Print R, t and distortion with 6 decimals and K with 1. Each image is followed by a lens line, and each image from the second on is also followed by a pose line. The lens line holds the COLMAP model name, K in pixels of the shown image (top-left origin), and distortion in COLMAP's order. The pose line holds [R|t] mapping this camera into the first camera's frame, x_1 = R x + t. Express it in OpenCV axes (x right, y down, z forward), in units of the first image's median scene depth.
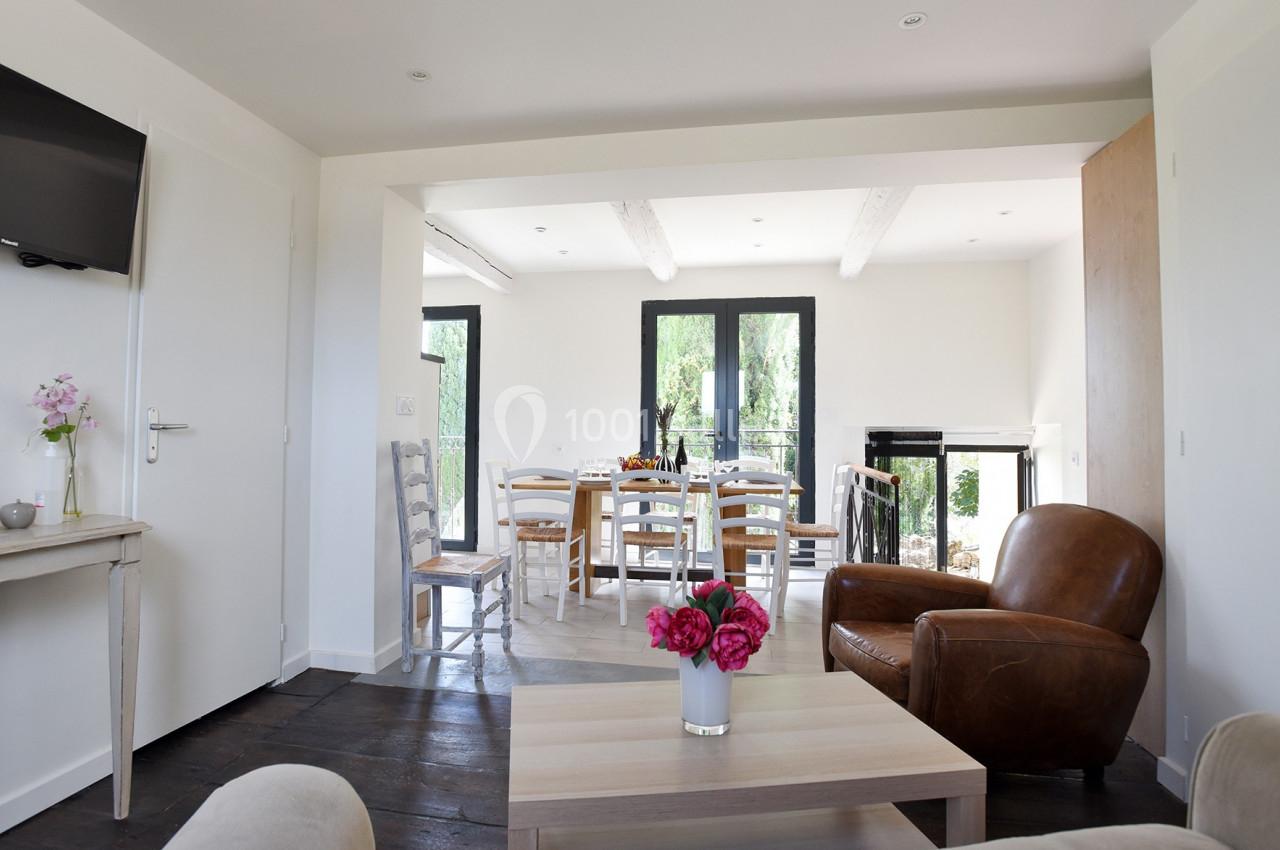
lens RADIAL K [[687.5, 0, 612.9], [0, 687.5, 410.7], [0, 0, 1]] dist [-0.073117, 0.028611]
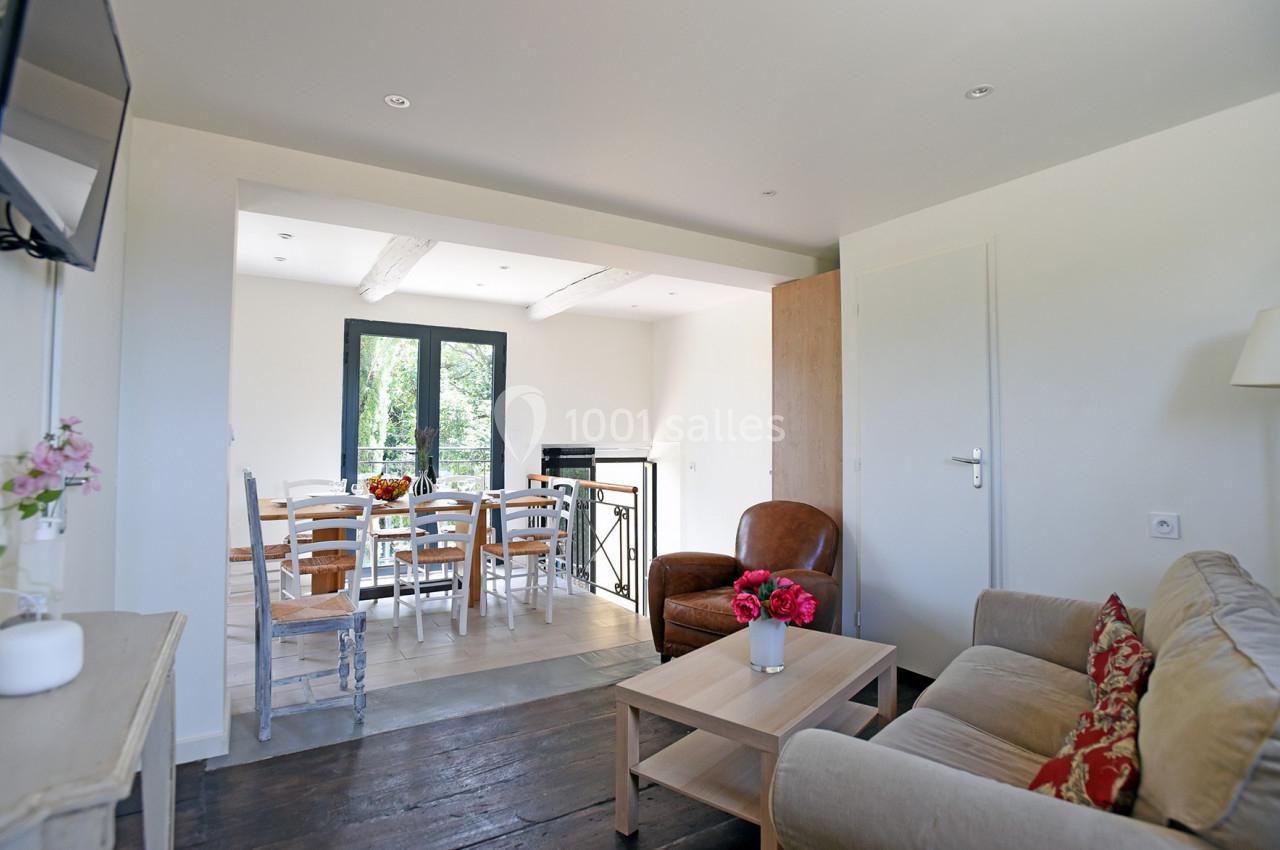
lens RADIAL K [[643.9, 0, 640.0], [0, 643.9, 425.0], [0, 0, 1]] dist [-0.058576, 0.000240]
pose [[0.736266, 0.010209, 0.676616, -0.294358], [-0.019275, 0.999797, 0.005889, -0.022233], [-0.676418, -0.017378, 0.736313, 0.043586]]
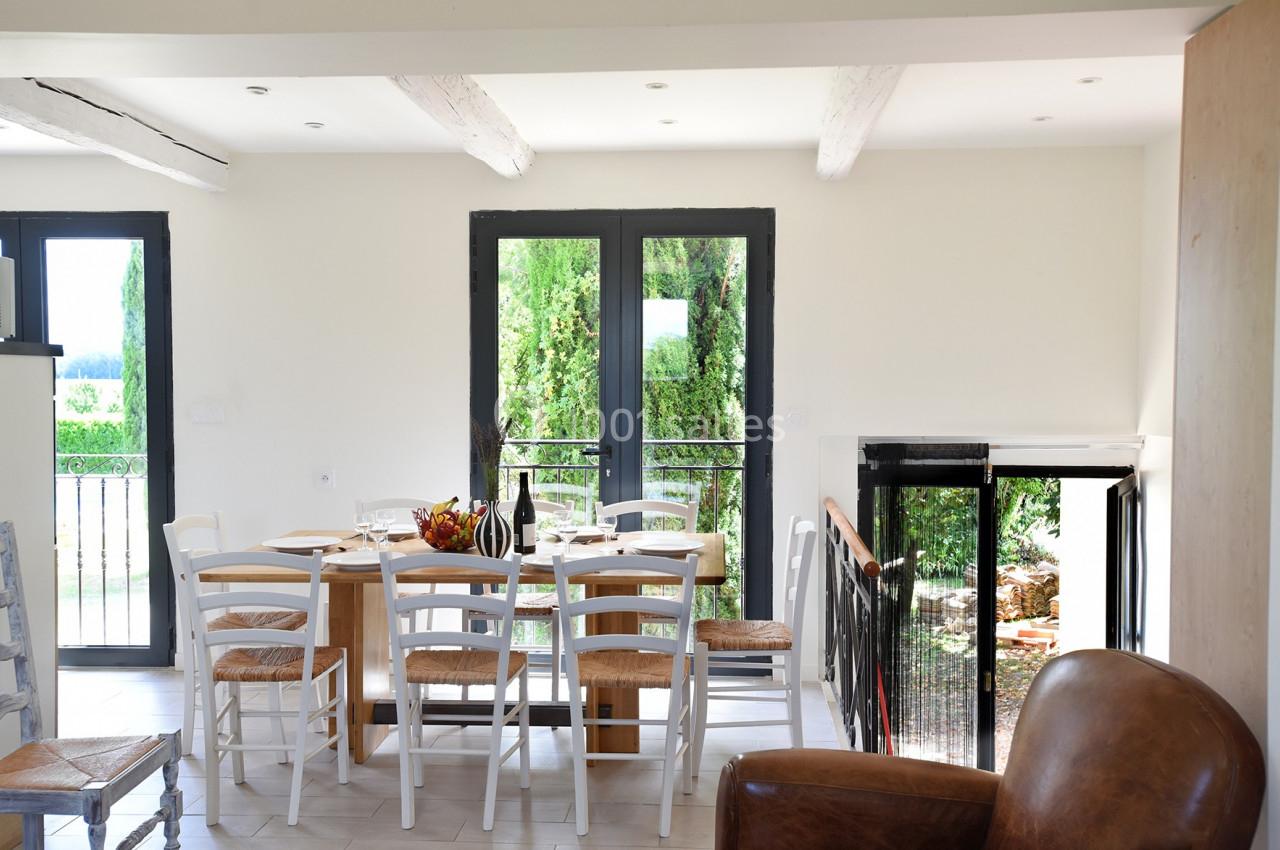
lens RADIAL K [[1199.9, 0, 640.0], [0, 1199.9, 425.0], [0, 0, 1]] dist [0.005540, 0.097022]
pose [[0.992398, -0.012712, 0.122412, 0.065137], [0.003818, 0.997353, 0.072615, -0.064953], [-0.123011, -0.071596, 0.989819, 0.012932]]
